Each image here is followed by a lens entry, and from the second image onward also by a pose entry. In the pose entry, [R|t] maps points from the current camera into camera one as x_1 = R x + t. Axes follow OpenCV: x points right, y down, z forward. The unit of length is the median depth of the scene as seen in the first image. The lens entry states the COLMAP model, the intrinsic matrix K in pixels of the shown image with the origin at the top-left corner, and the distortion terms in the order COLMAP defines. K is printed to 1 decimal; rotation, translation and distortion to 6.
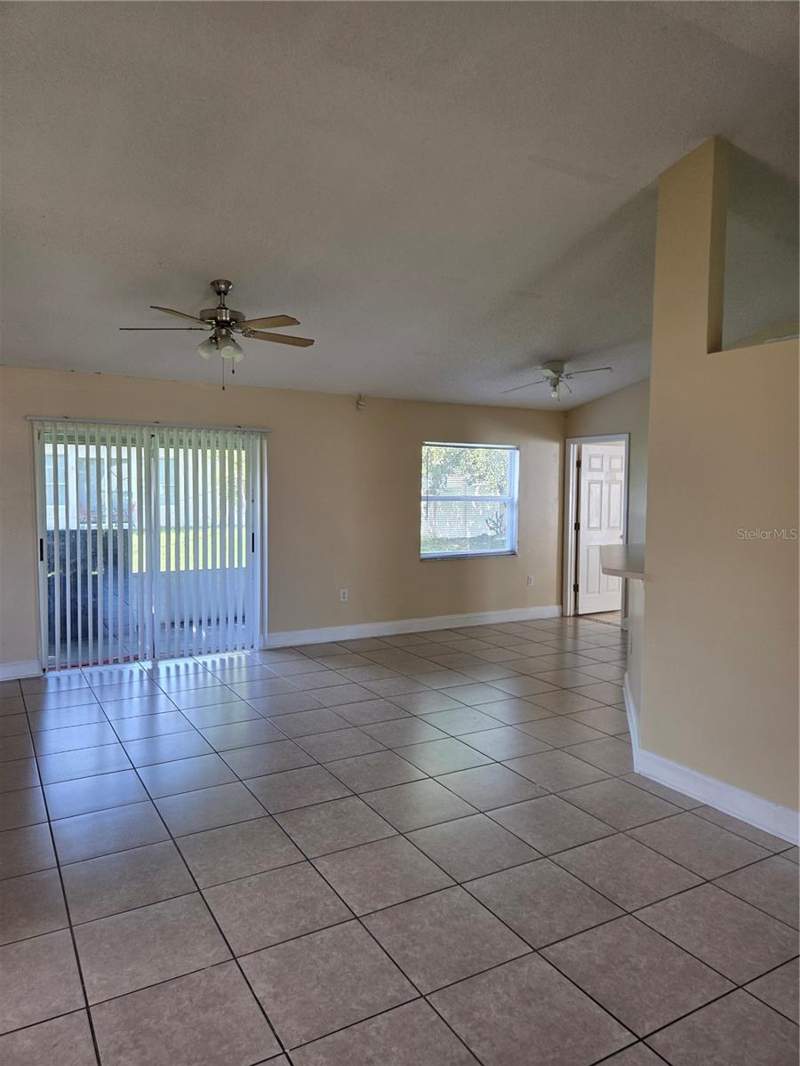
lens RADIAL K [[715.8, 0, 400.3], [0, 715.8, 515.4], [0, 0, 1]] dist [0.090677, -0.091183]
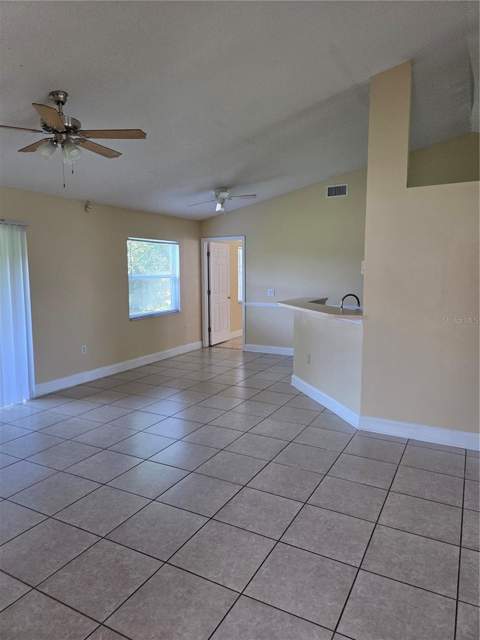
lens RADIAL K [[429.8, 0, 240.2], [0, 429.8, 309.4], [0, 0, 1]] dist [0.090677, -0.091183]
pose [[0.858273, -0.062574, 0.509364, -0.224396], [0.036253, 0.997452, 0.061448, -0.003872], [-0.511911, -0.034274, 0.858355, 0.136723]]
